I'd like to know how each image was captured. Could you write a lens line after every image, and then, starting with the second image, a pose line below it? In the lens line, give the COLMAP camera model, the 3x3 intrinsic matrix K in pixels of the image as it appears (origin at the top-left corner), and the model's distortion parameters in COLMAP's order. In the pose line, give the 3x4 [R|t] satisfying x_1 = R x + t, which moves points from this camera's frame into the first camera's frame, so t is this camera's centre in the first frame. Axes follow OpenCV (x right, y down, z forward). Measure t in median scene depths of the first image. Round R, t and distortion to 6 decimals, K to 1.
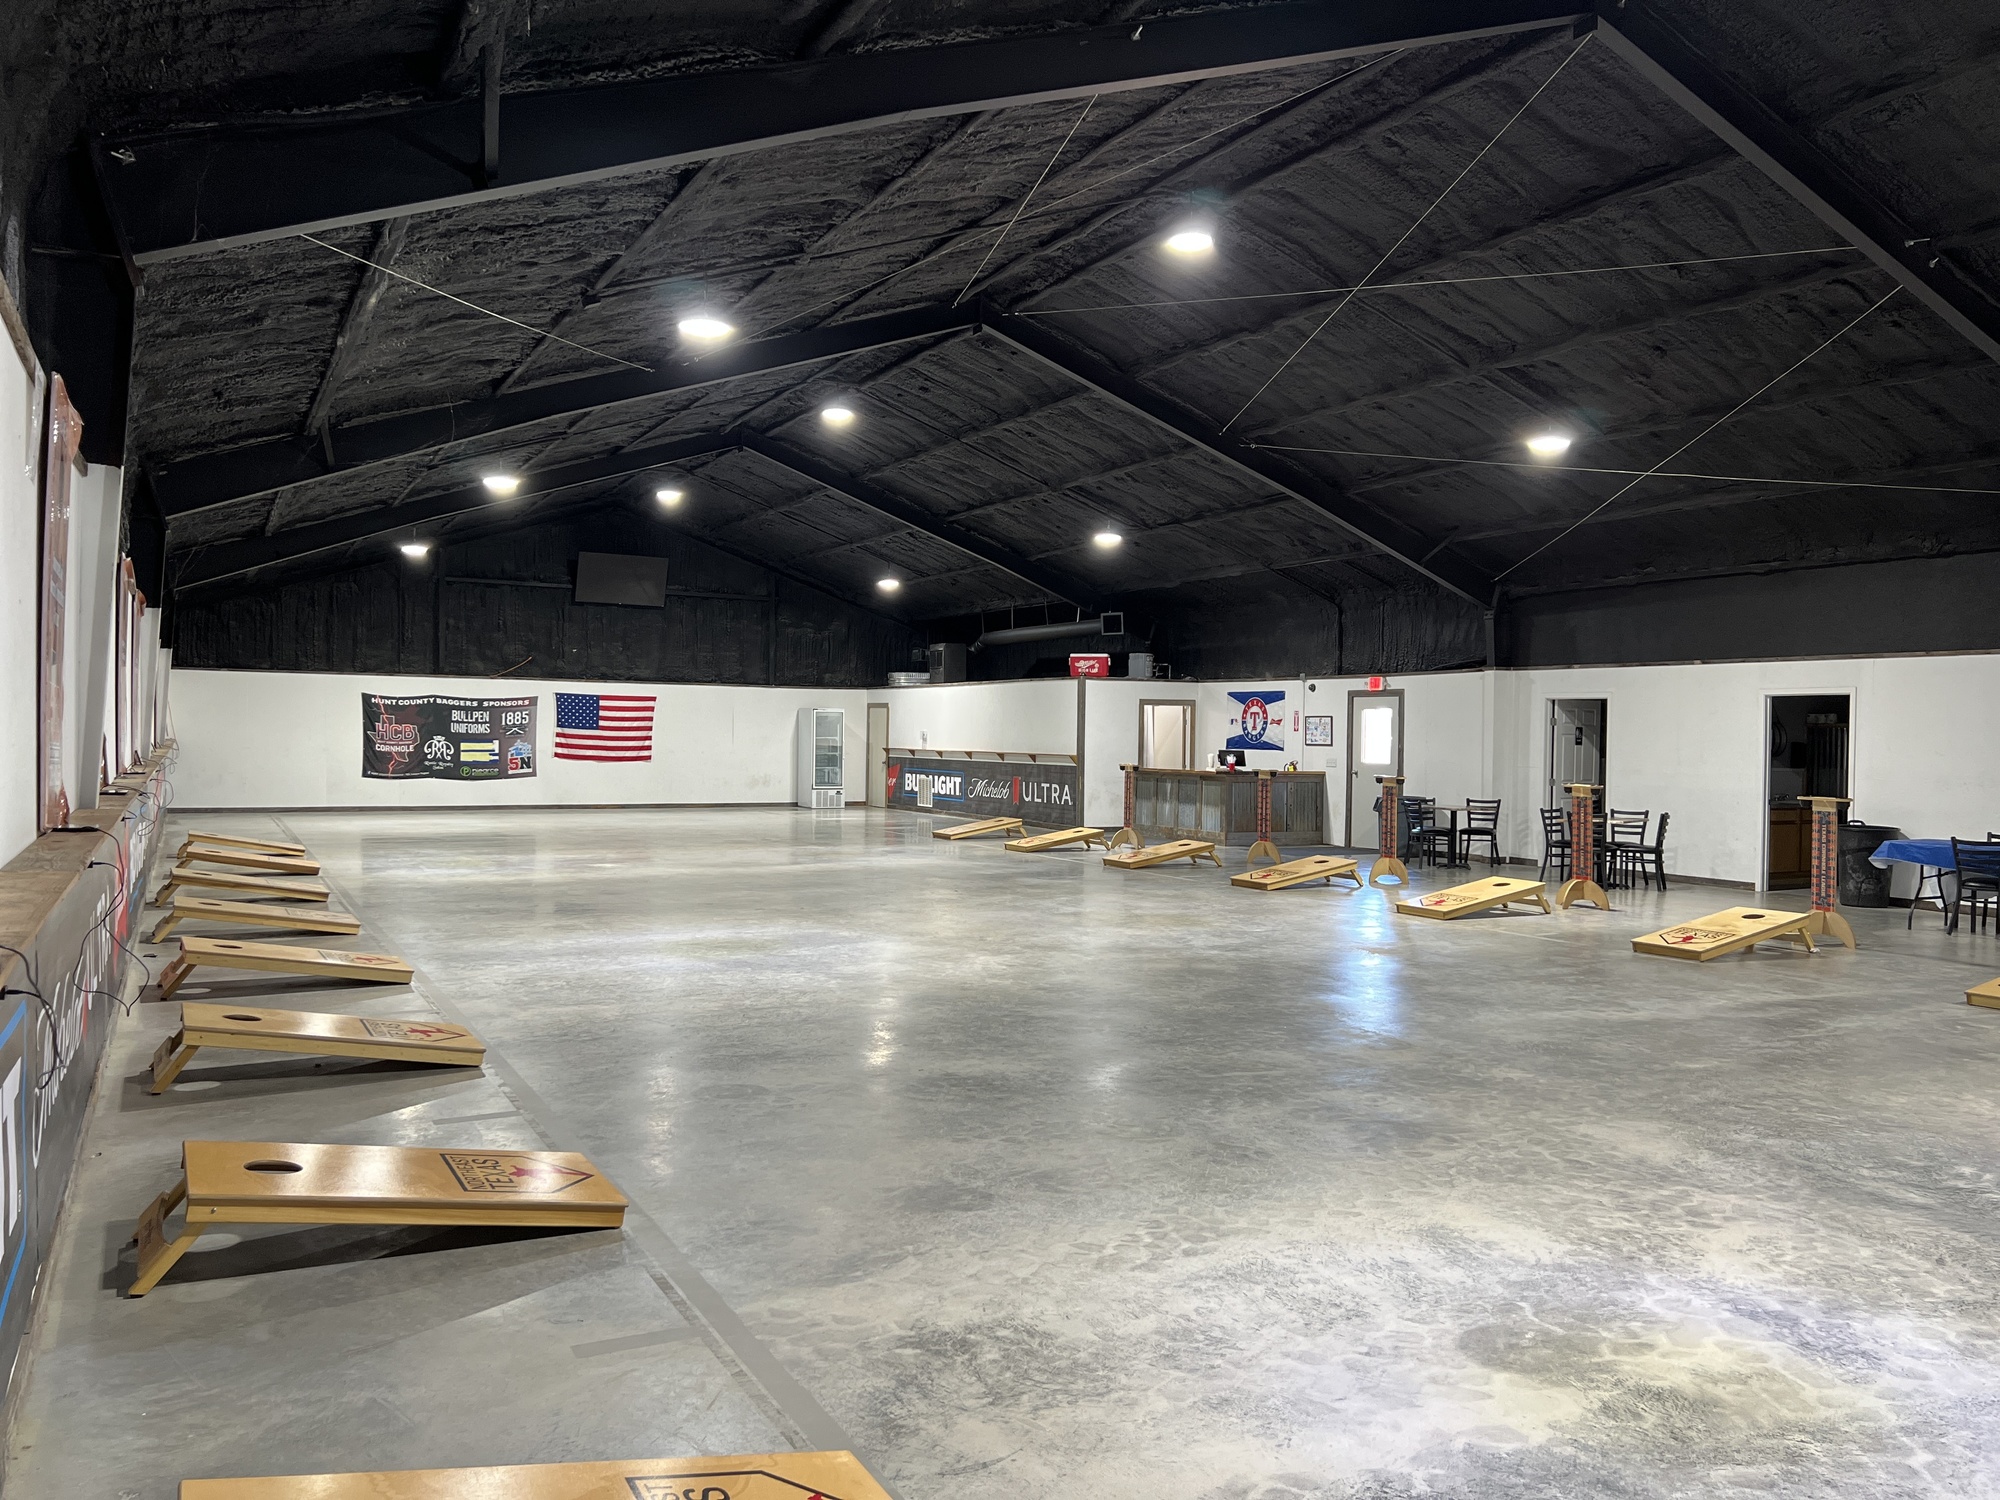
lens RADIAL K [[1496.6, 0, 1007.7], [0, 1496.6, 758.5], [0, 0, 1]] dist [0.079539, -0.097849]
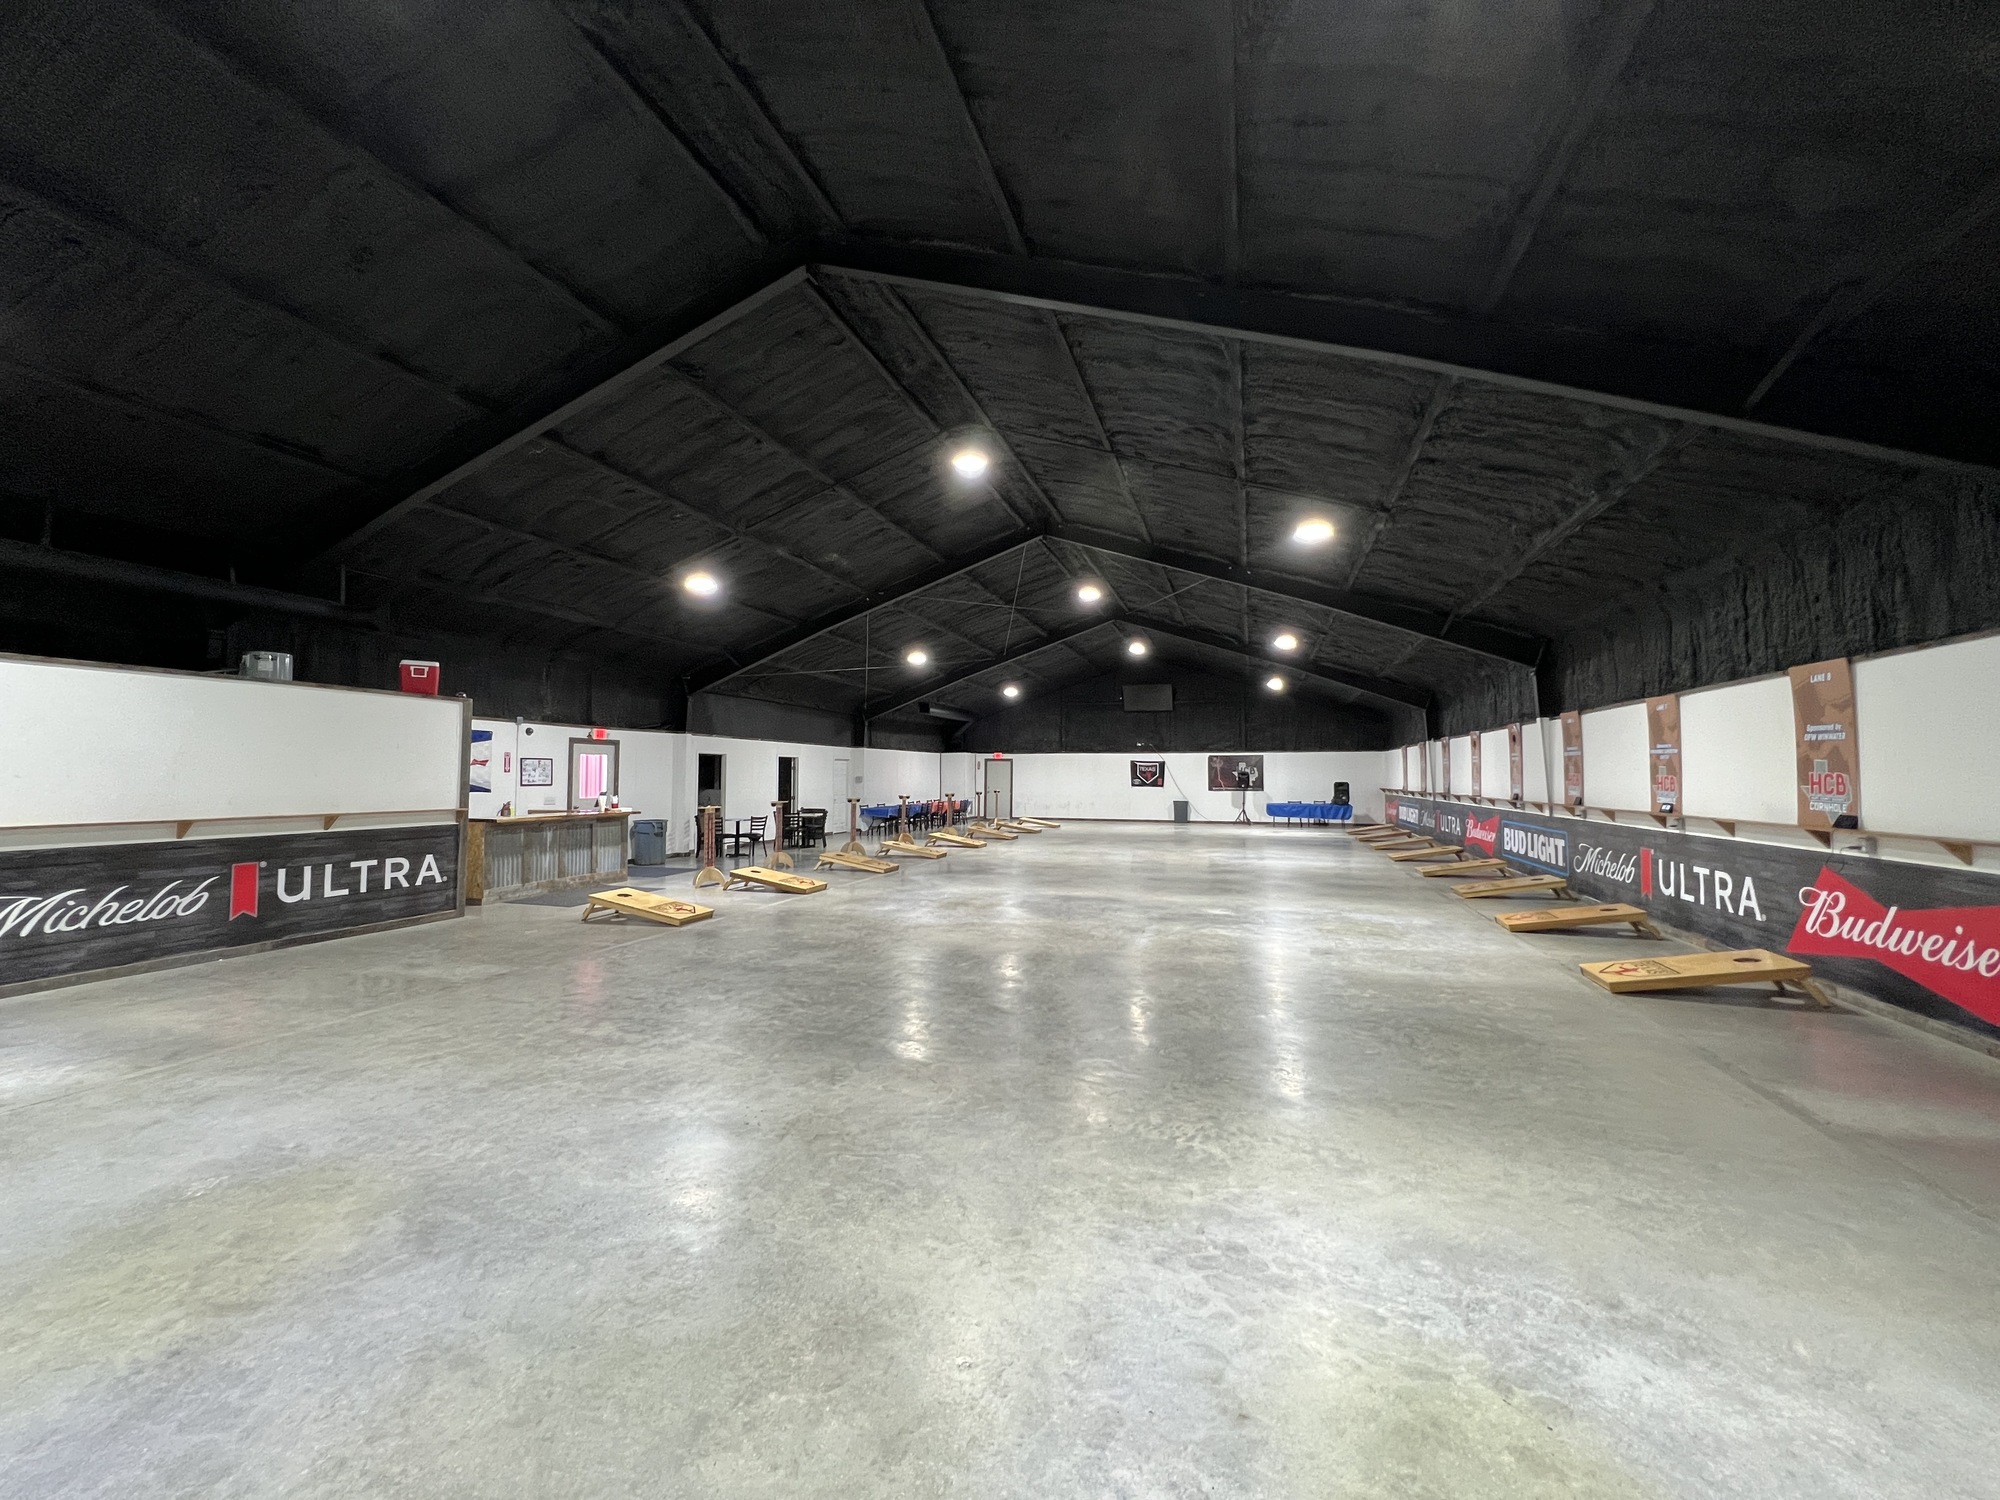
lens RADIAL K [[793.8, 0, 995.5], [0, 793.8, 748.2], [0, 0, 1]] dist [-0.013507, 0.000009]
pose [[-0.694007, 0.014825, 0.719816, -0.374402], [0.006942, 0.999879, -0.013900, -0.022263], [-0.719935, -0.004649, -0.694026, 1.014849]]
